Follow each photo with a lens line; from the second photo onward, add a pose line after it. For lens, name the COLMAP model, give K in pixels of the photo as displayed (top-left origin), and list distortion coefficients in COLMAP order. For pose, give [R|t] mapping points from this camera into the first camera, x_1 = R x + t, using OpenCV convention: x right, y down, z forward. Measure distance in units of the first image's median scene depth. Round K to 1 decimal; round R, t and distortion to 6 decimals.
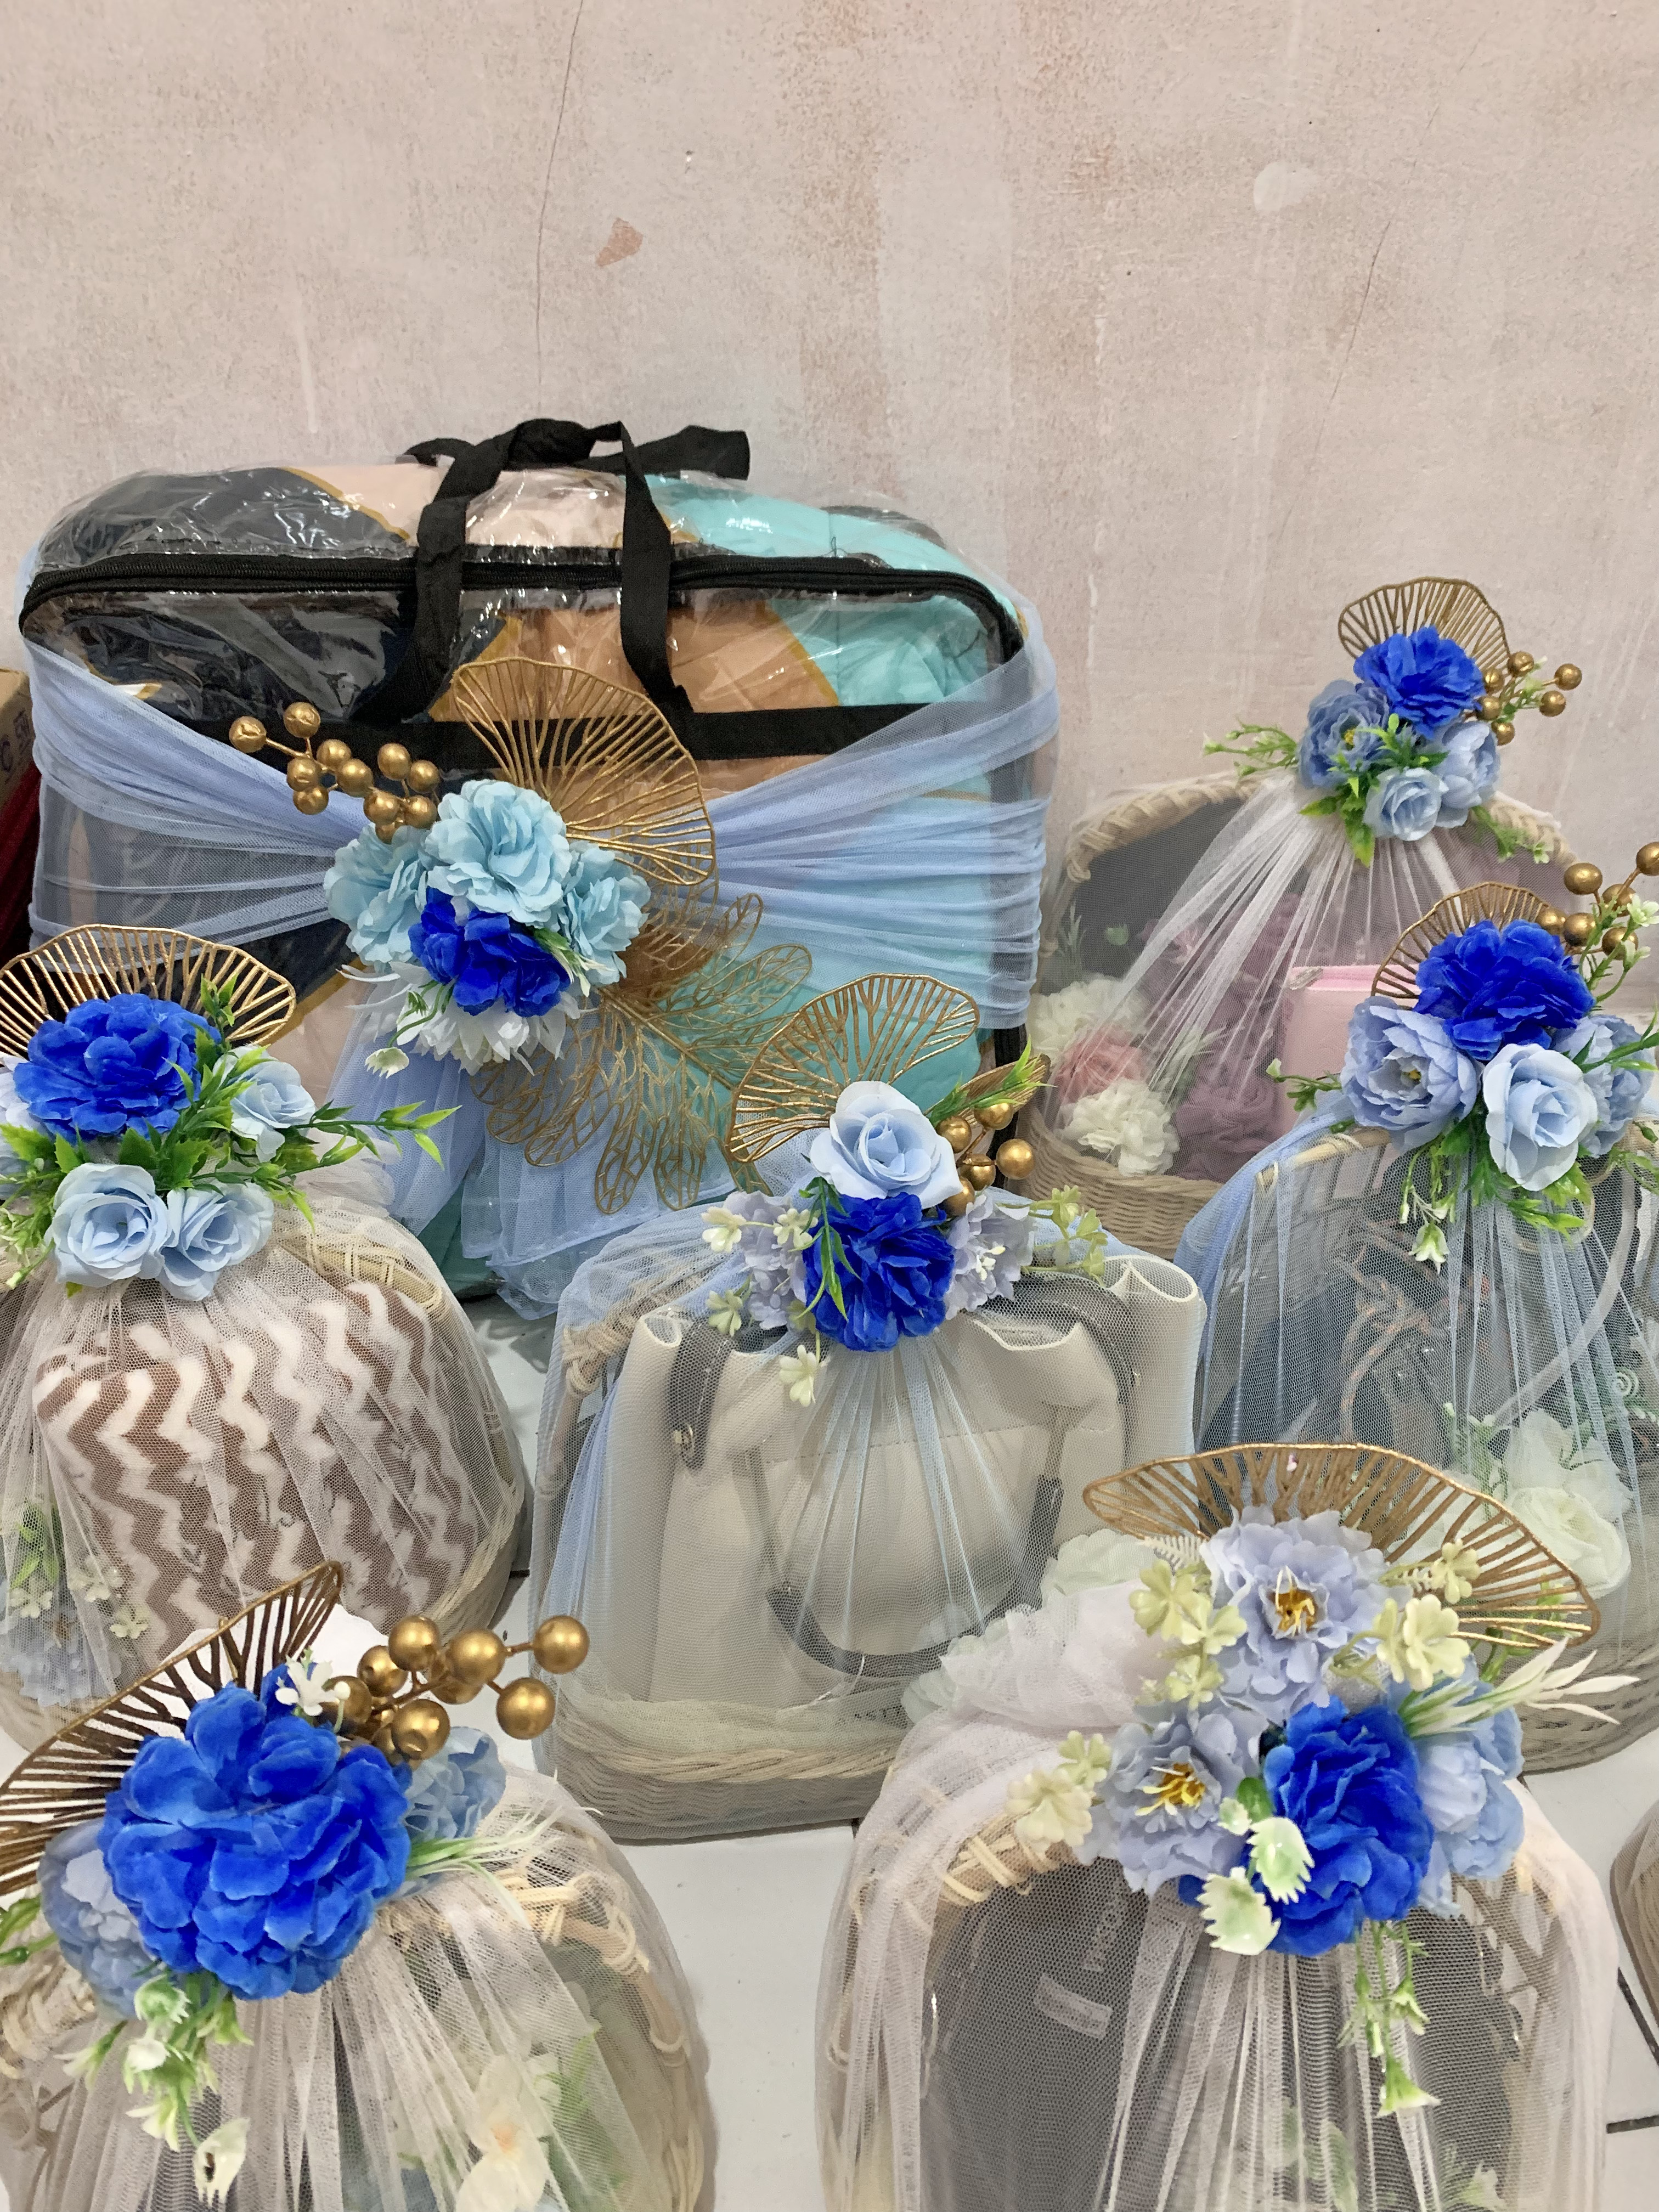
lens RADIAL K [[1700.8, 0, 818.1], [0, 1700.8, 1084.7], [0, 0, 1]] dist [0.005390, -0.001041]
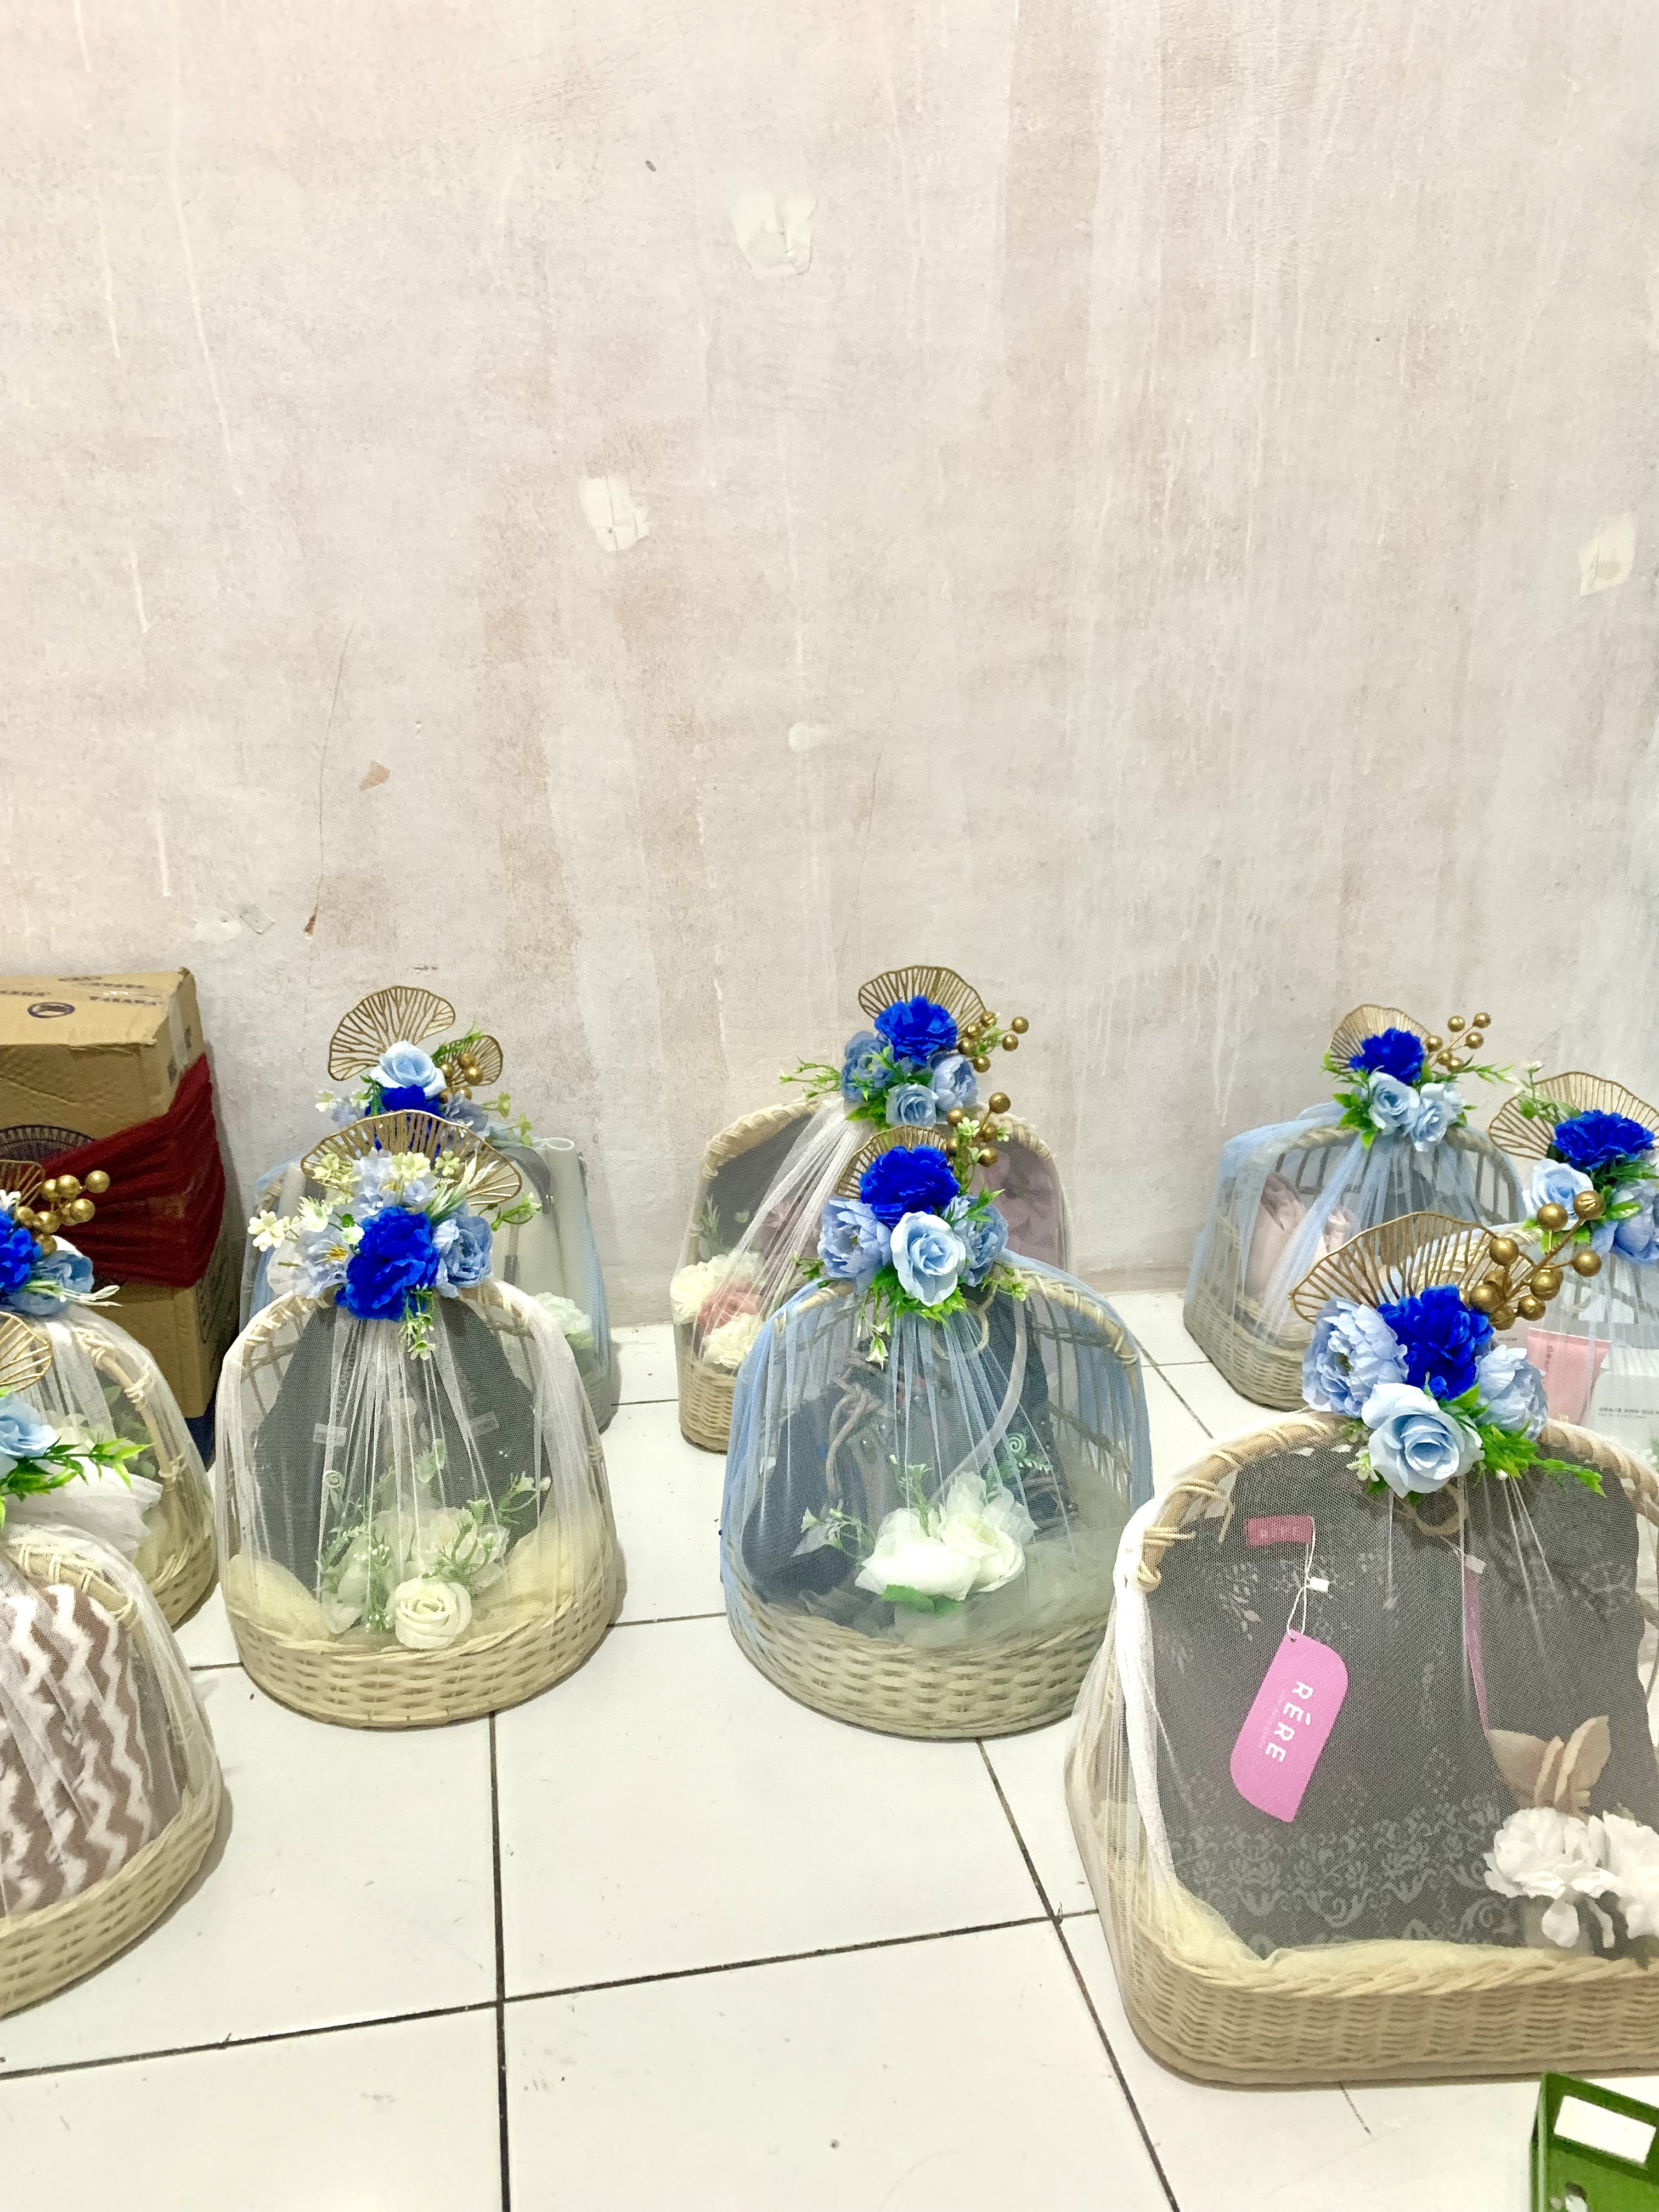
lens RADIAL K [[1677.0, 0, 829.5], [0, 1677.0, 1106.0], [0, 0, 1]] dist [0.142205, -0.437099]
pose [[0.997292, -0.036720, 0.063723, 0.189080], [0.053240, 0.958211, -0.281064, 0.251325], [-0.050739, 0.283696, 0.957571, -0.415736]]
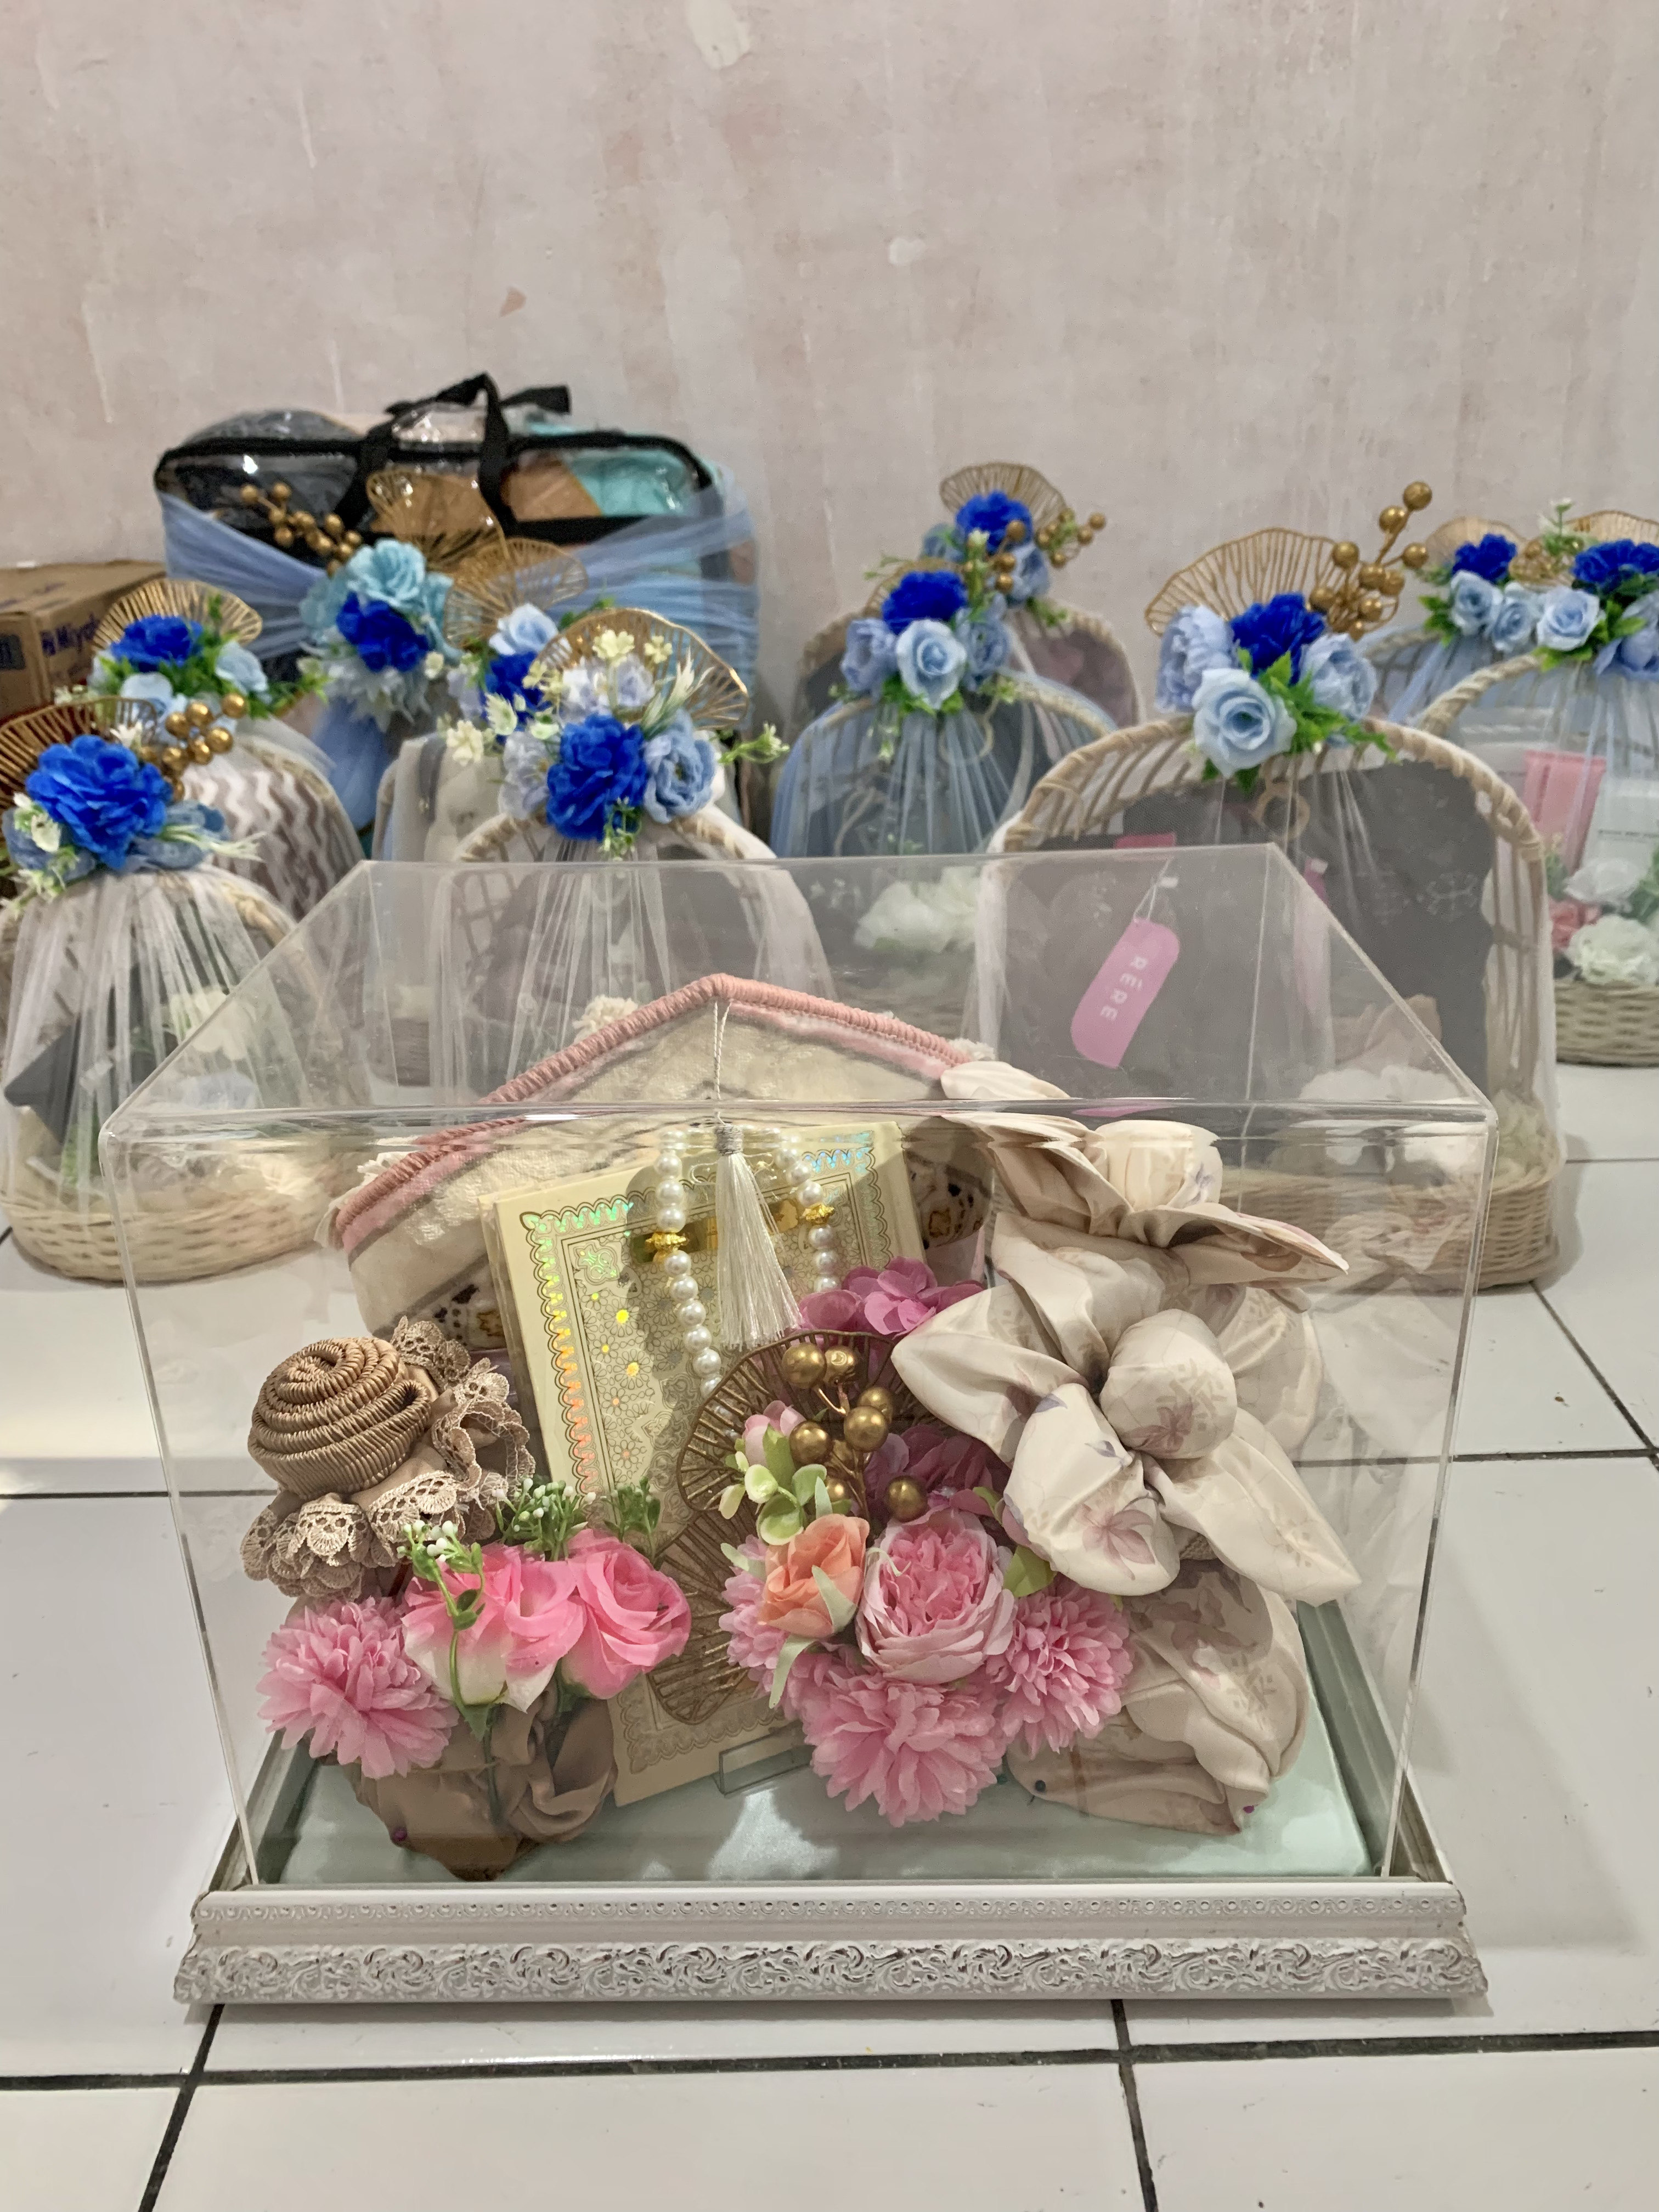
lens RADIAL K [[1676.5, 0, 829.5], [0, 1676.5, 1106.0], [0, 0, 1]] dist [-0.003865, 0.001417]
pose [[0.989601, -0.002998, -0.143811, 0.449338], [-0.022803, 0.983869, -0.177429, 0.612759], [0.142023, 0.178863, 0.973569, -0.474260]]
